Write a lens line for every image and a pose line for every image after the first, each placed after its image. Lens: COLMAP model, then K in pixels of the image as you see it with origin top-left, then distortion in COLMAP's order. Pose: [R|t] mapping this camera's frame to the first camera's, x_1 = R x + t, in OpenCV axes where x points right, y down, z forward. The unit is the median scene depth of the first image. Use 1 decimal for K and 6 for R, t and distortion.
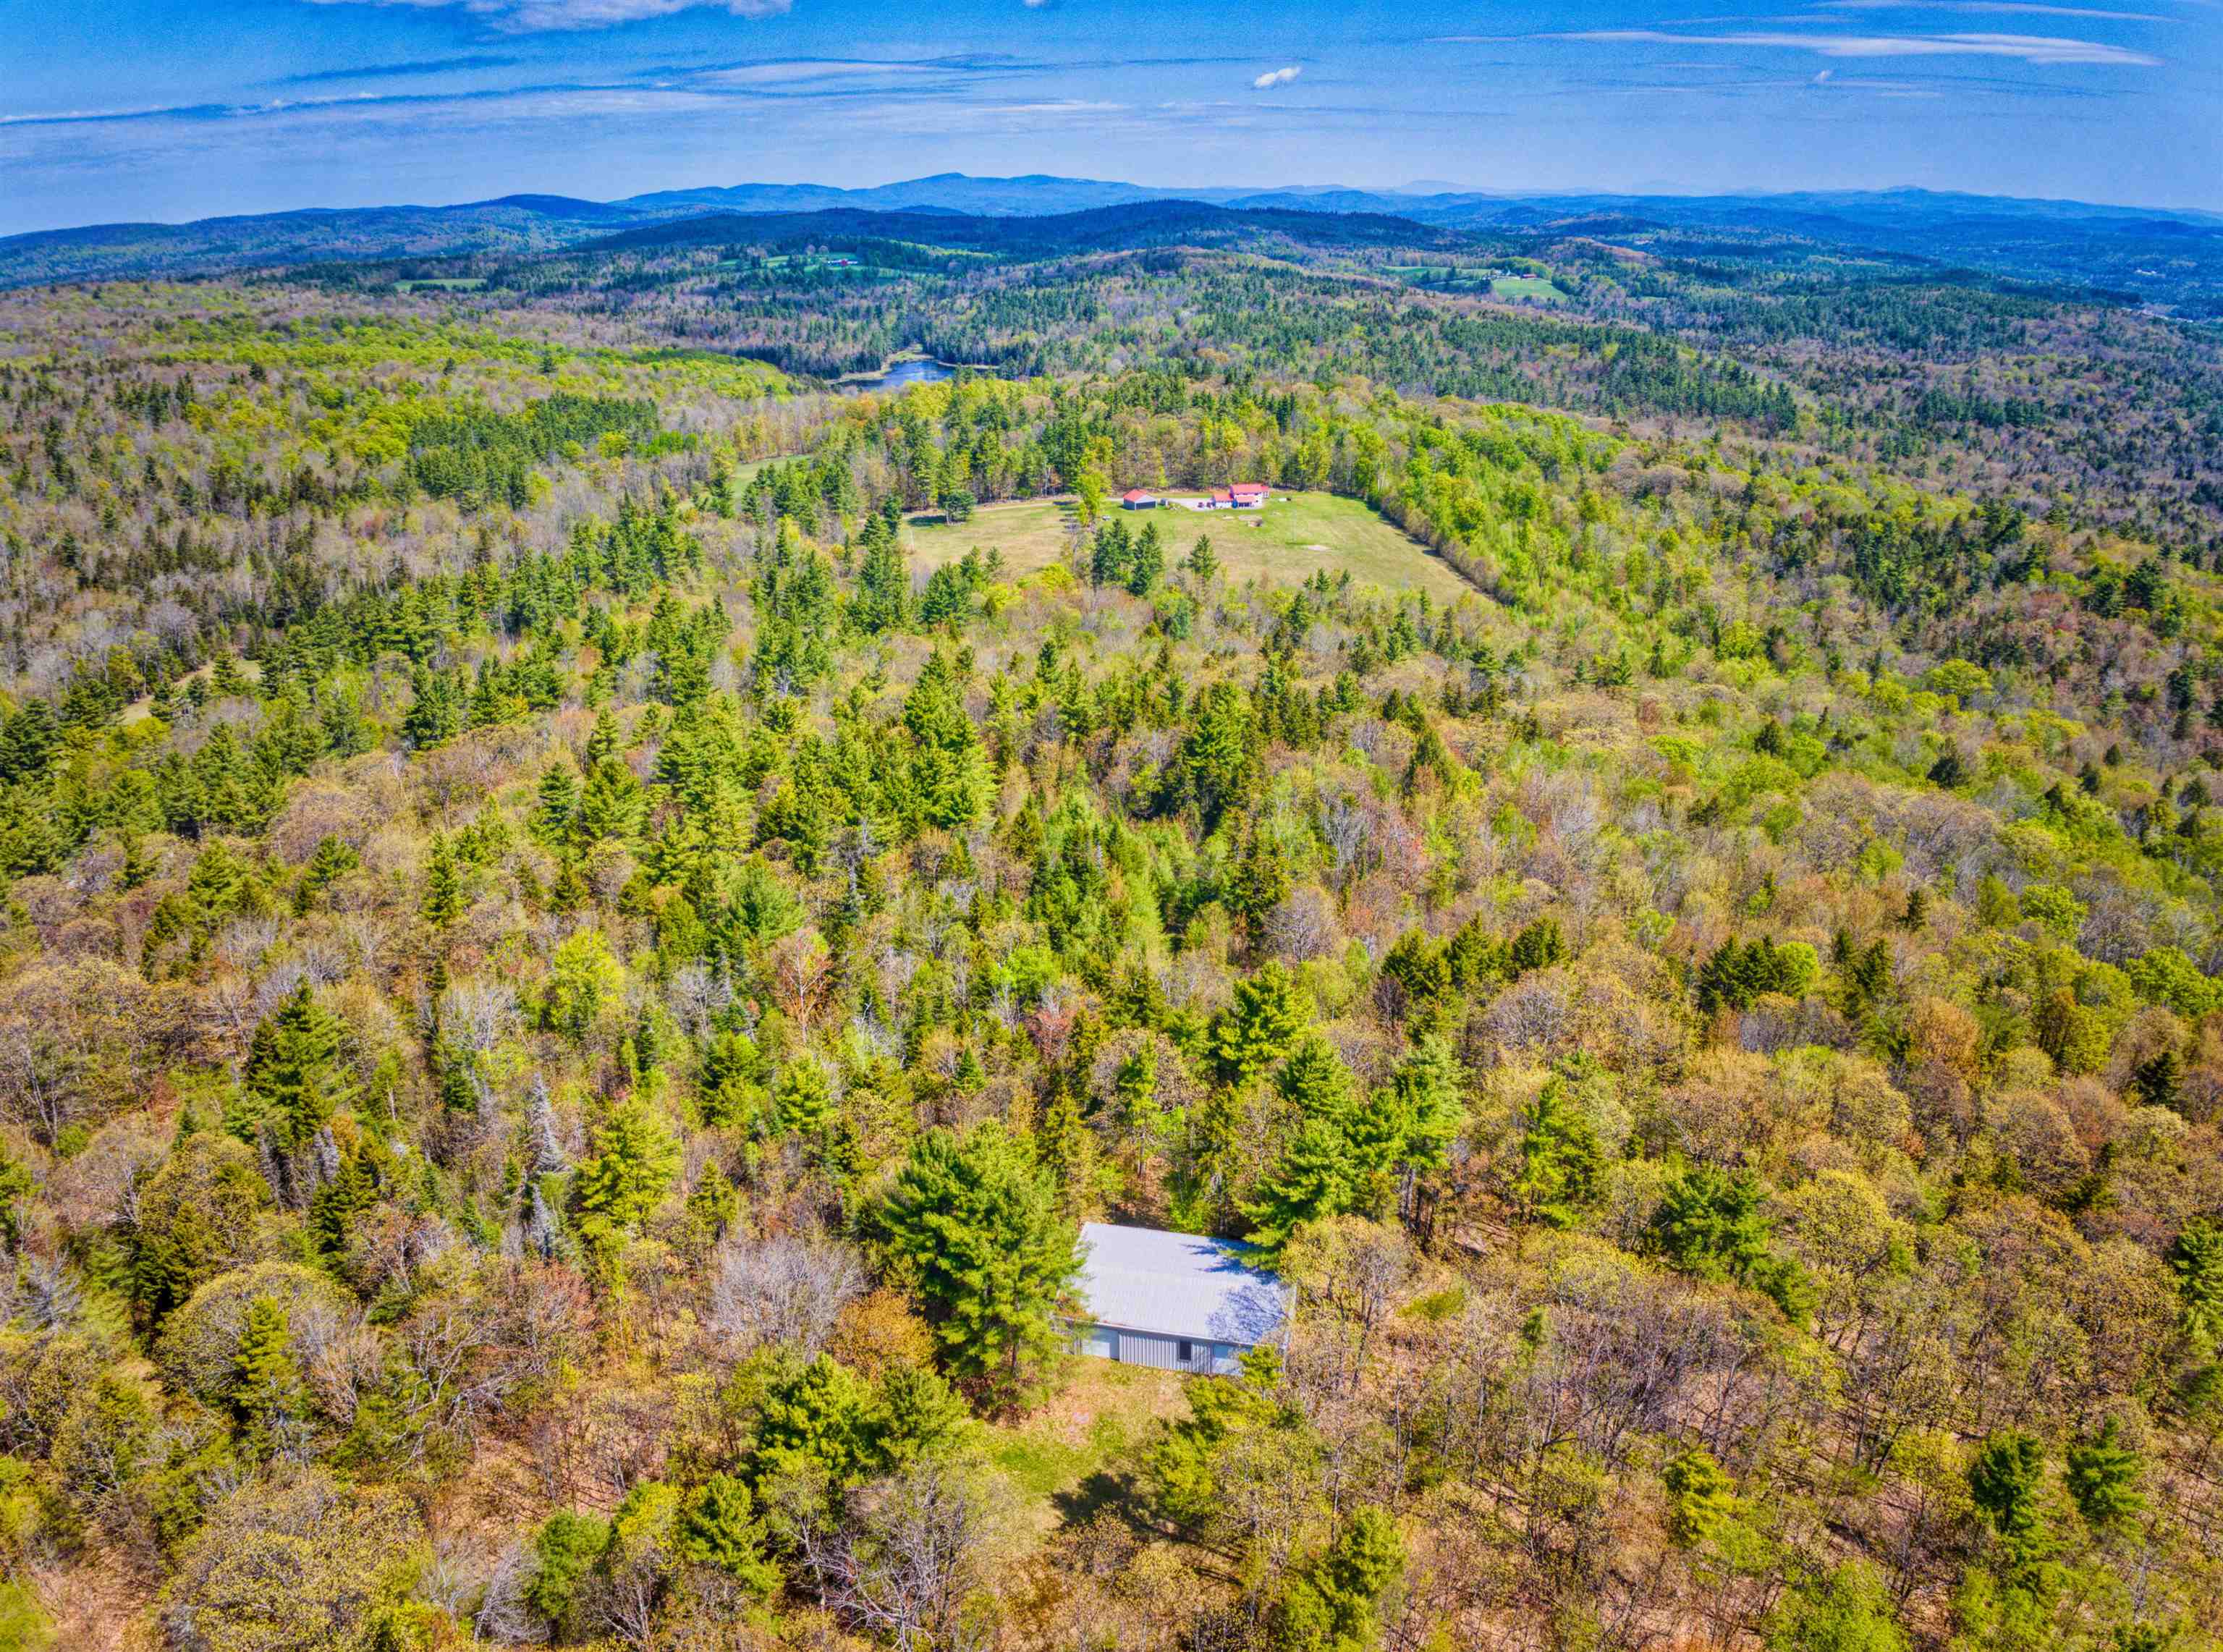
lens RADIAL K [[1613.2, 0, 1111.5], [0, 1613.2, 826.0], [0, 0, 1]] dist [-0.094402, -0.002366]
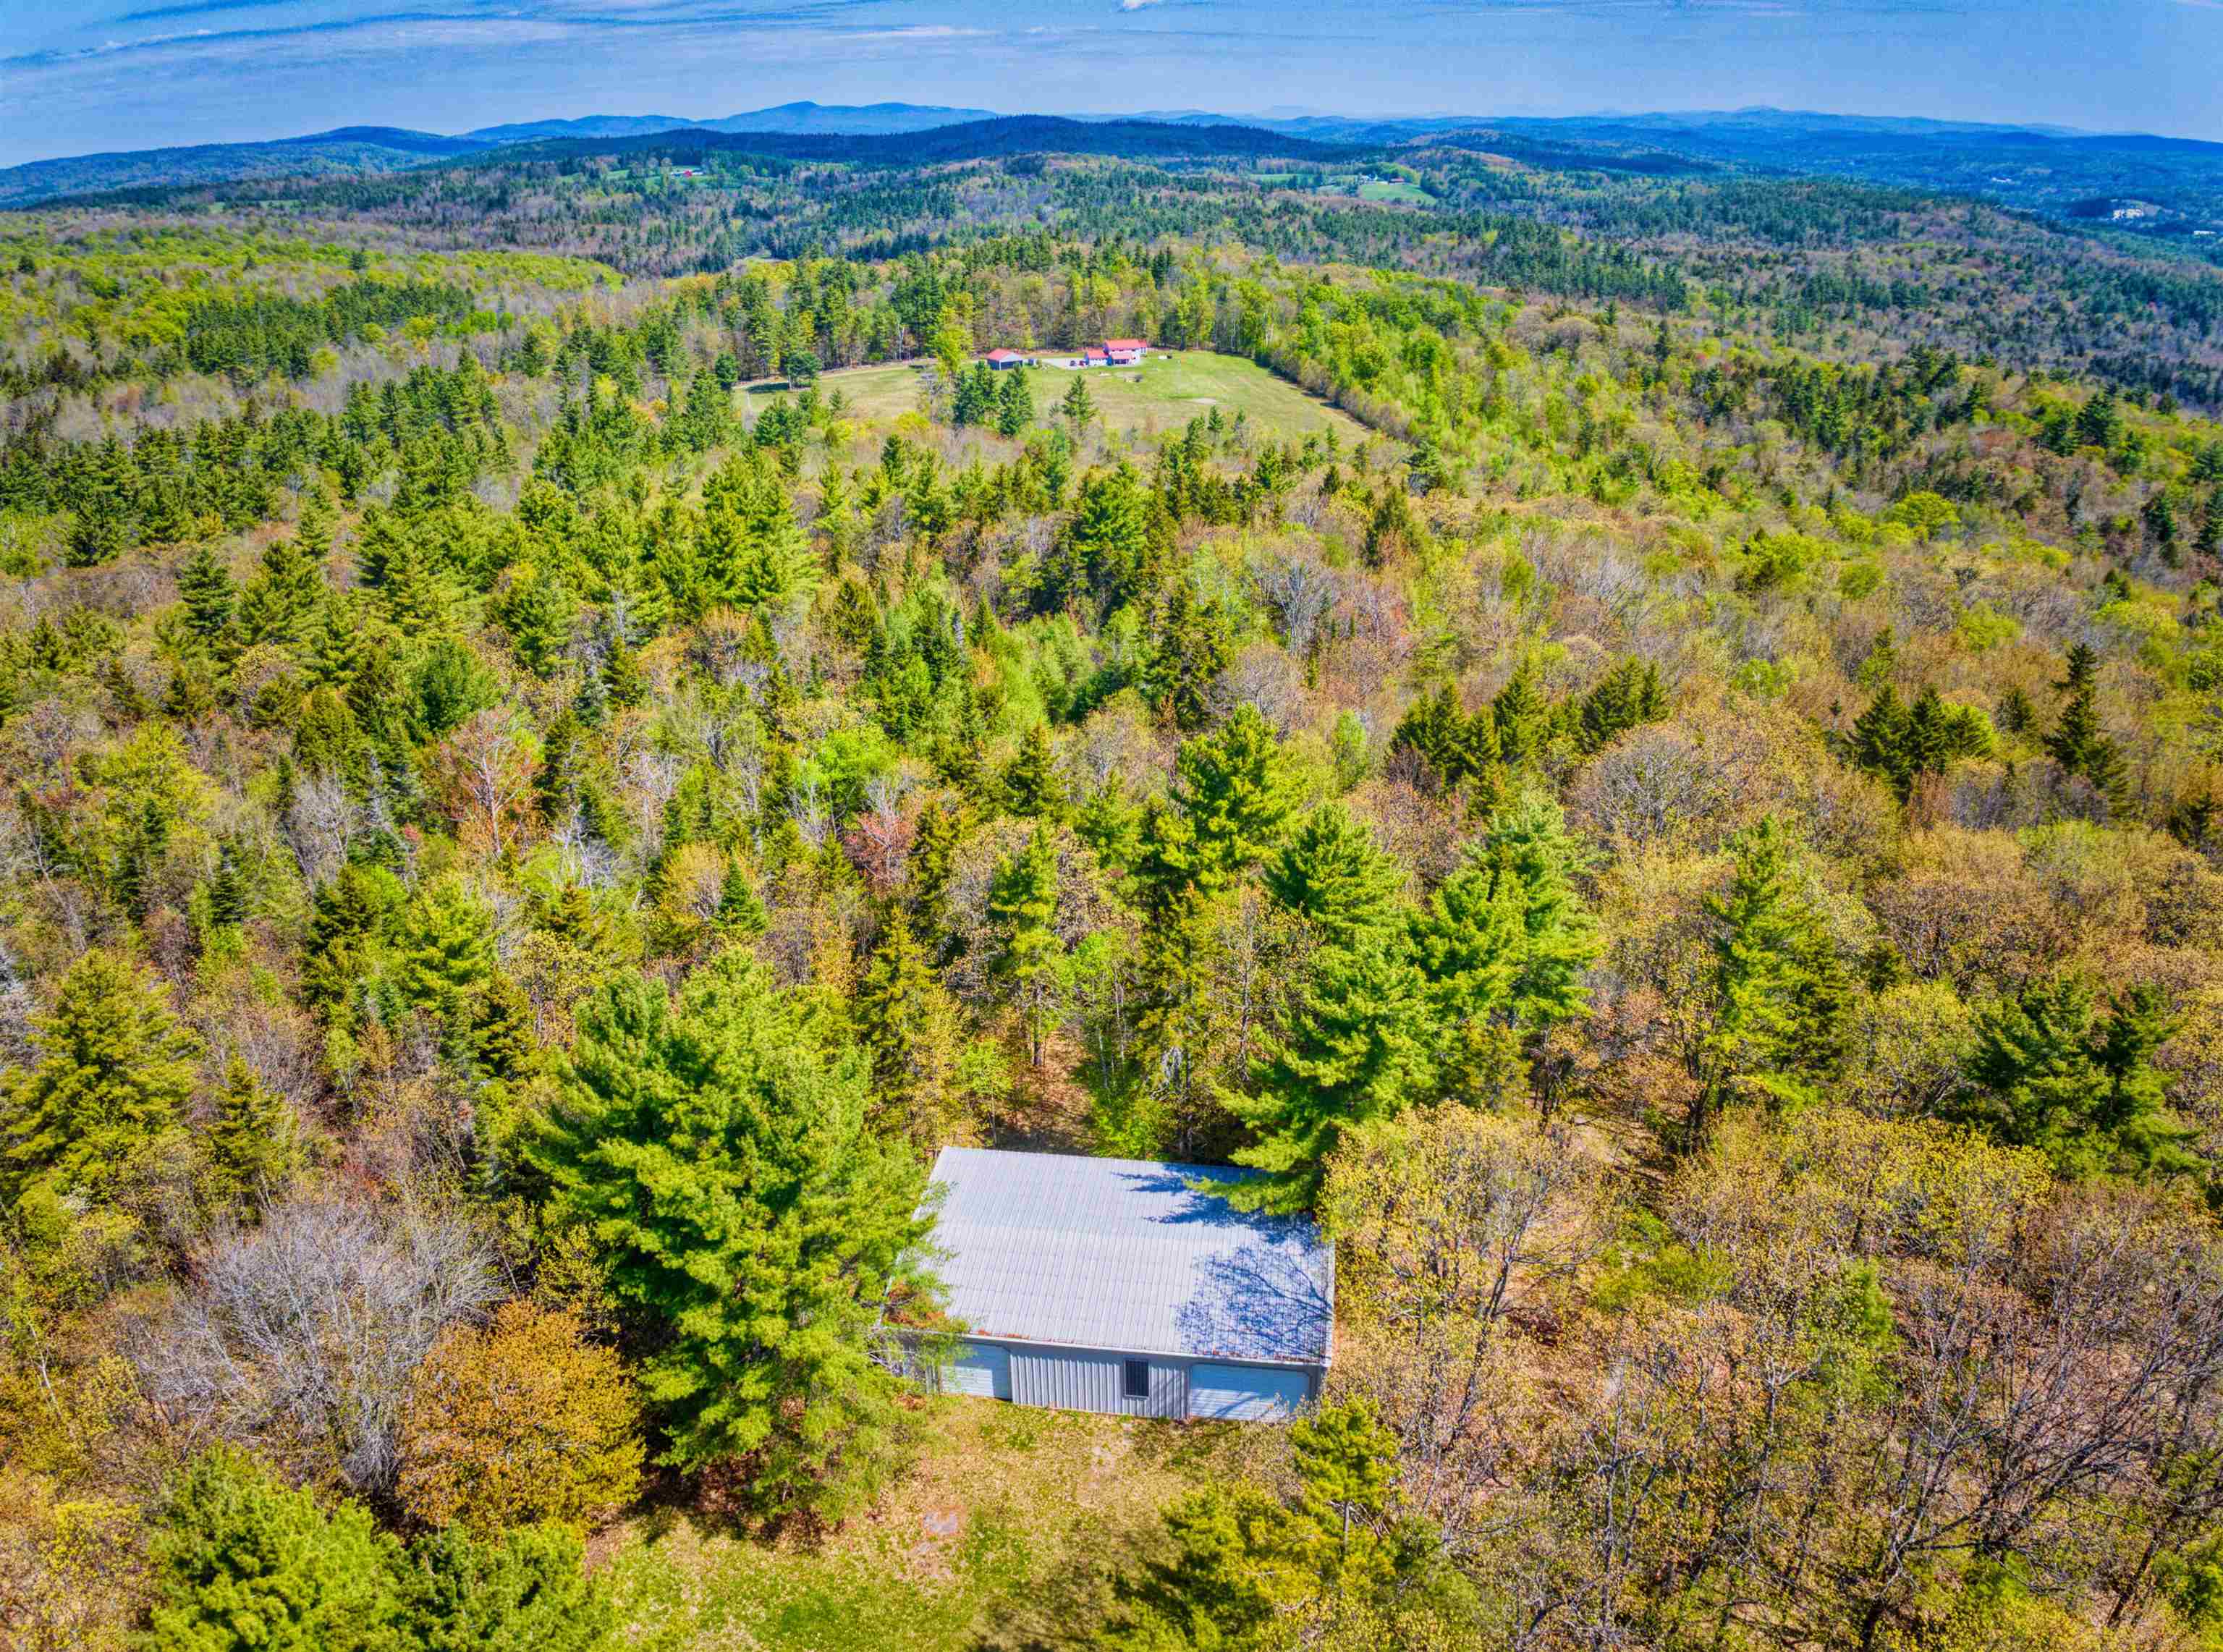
lens RADIAL K [[1613.2, 0, 1111.5], [0, 1613.2, 826.0], [0, 0, 1]] dist [-0.094402, -0.002366]
pose [[0.996577, -0.036551, 0.074144, 0.001345], [0.033597, 0.998606, 0.040711, 0.029467], [-0.075529, -0.038080, 0.996416, 0.113743]]
